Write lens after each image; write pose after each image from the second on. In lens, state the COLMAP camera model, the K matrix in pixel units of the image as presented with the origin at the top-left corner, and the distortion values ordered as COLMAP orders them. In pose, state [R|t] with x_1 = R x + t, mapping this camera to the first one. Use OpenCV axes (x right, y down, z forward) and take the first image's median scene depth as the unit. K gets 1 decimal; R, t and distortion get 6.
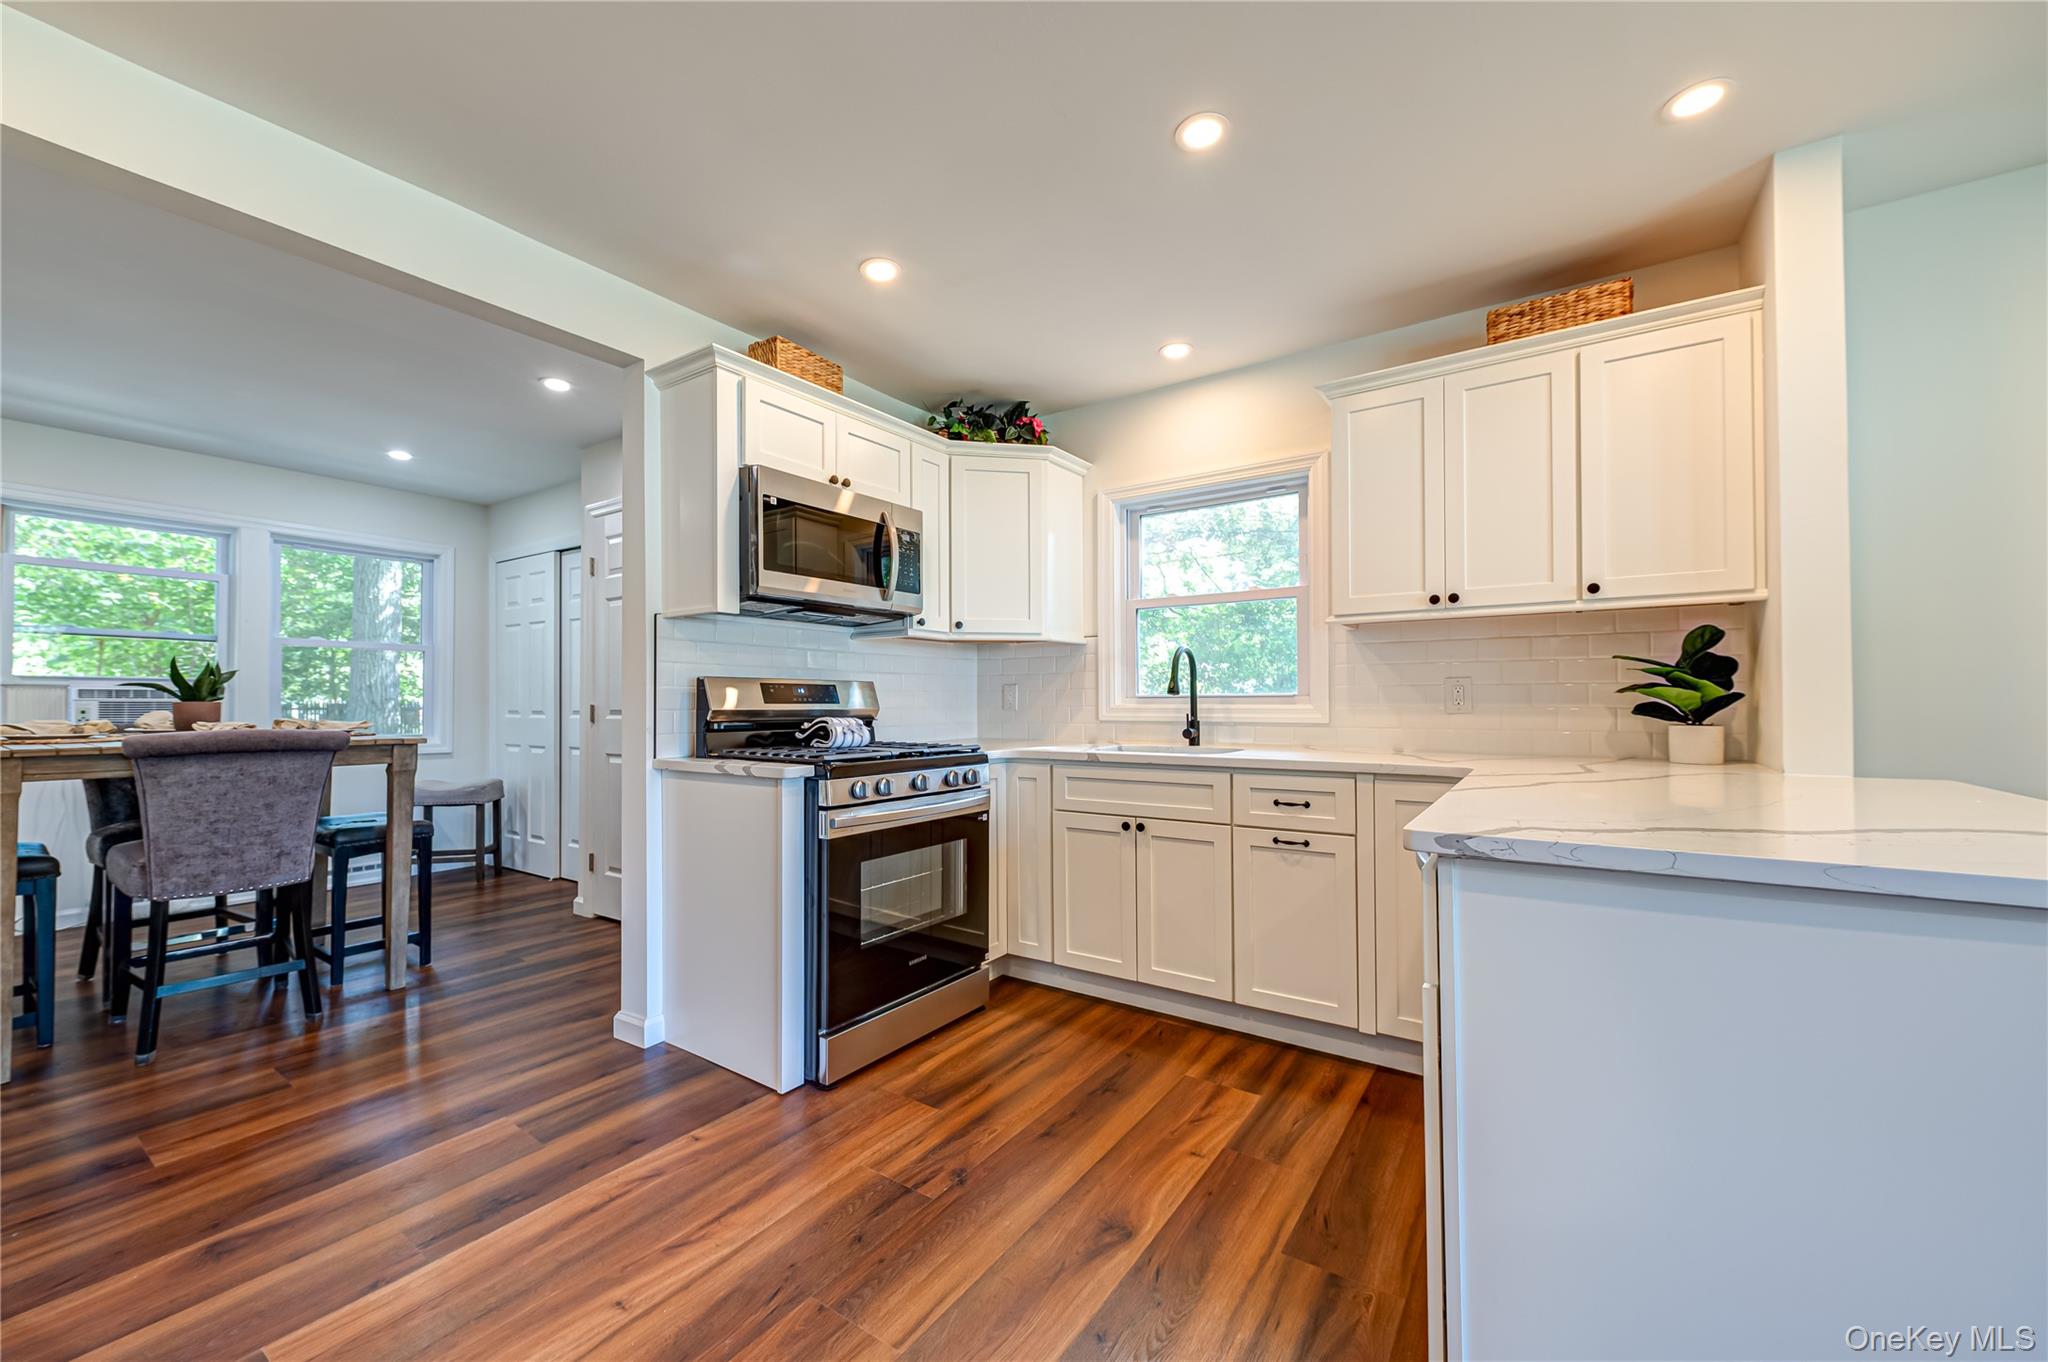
lens RADIAL K [[797.6, 0, 1025.7], [0, 797.6, 693.3], [0, 0, 1]] dist [0.001262, -0.001420]
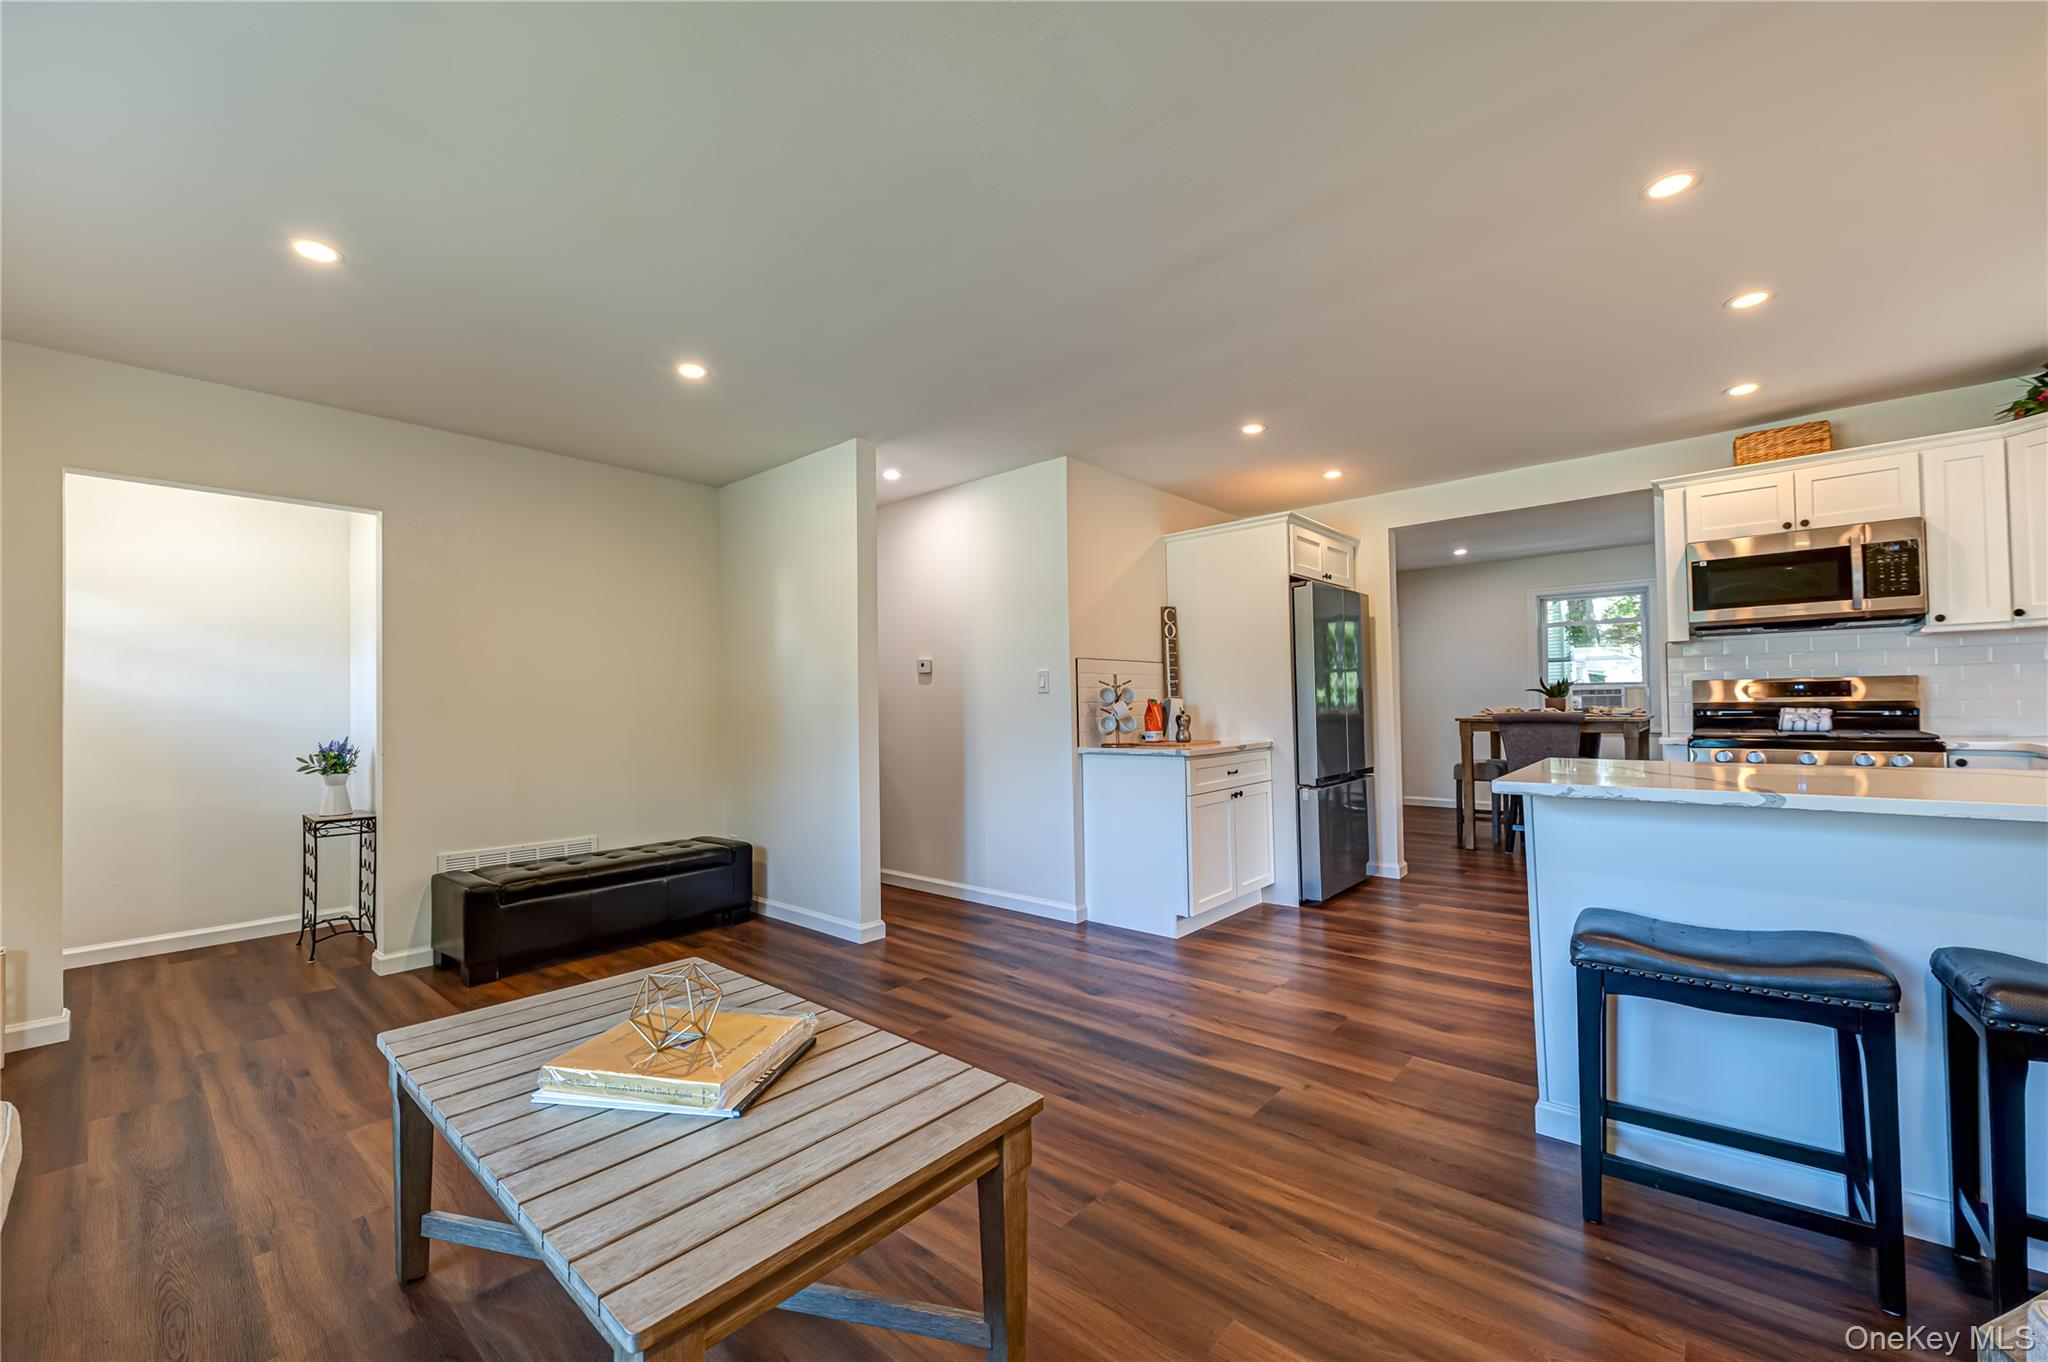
lens RADIAL K [[797.6, 0, 1023.6], [0, 797.6, 692.5], [0, 0, 1]] dist [0.001262, -0.001420]
pose [[-0.110980, -0.012544, -0.993743, 1.257227], [0.026273, 0.999534, -0.015552, -0.007962], [0.993475, -0.027834, -0.110598, -0.109119]]
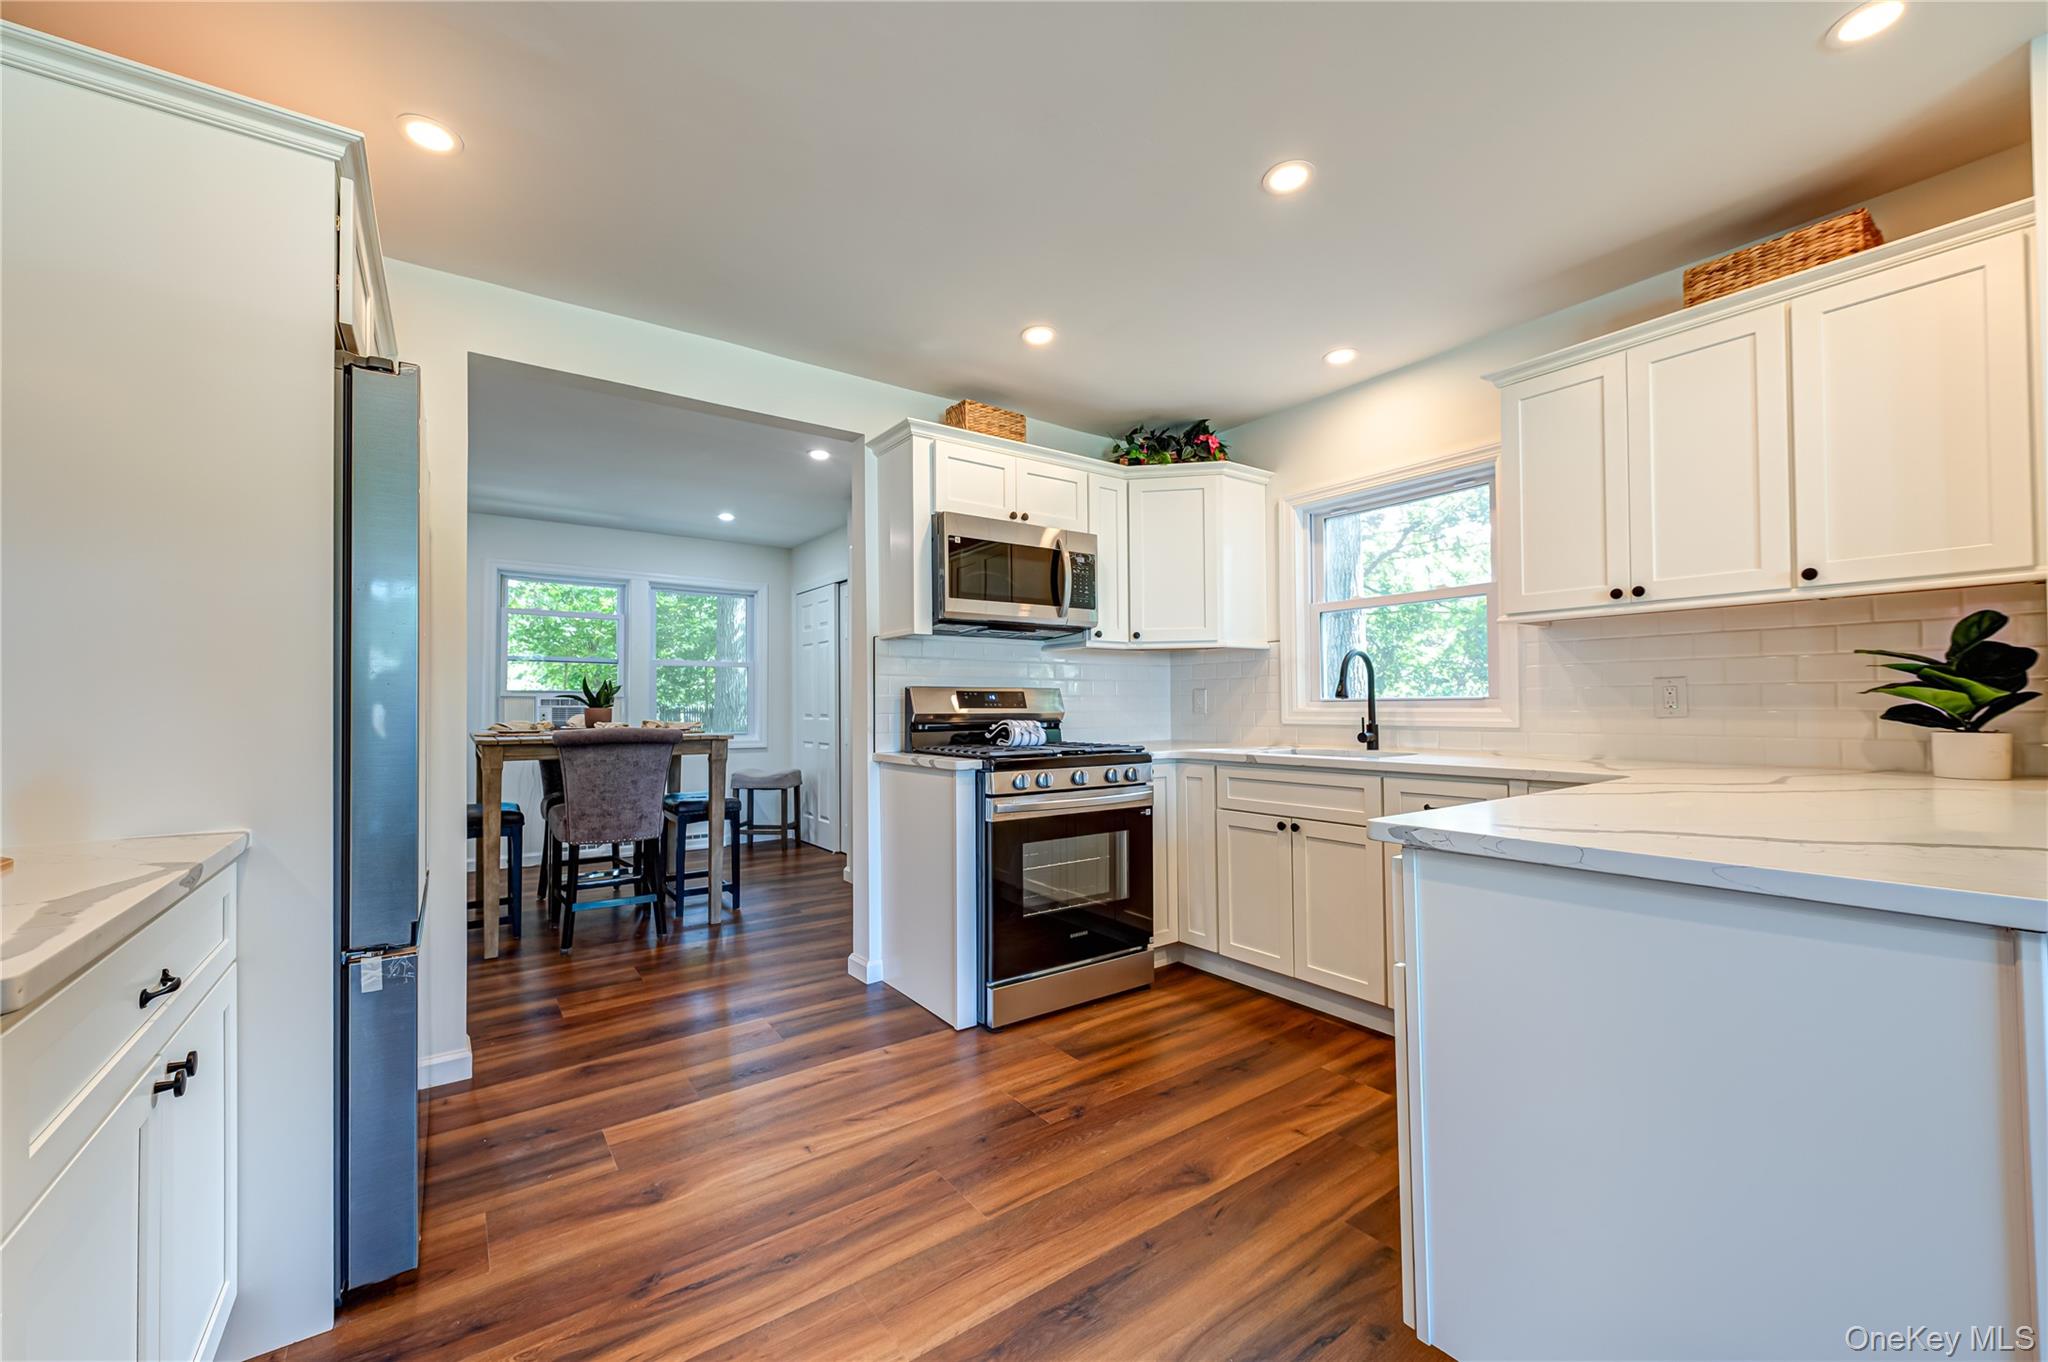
lens RADIAL K [[797.6, 0, 1028.1], [0, 797.6, 693.3], [0, 0, 1]] dist [0.001262, -0.001420]
pose [[0.942619, -0.008732, -0.333755, 0.174687], [0.007417, 0.999959, -0.005215, -0.002726], [0.333787, 0.002440, 0.942646, -0.093450]]
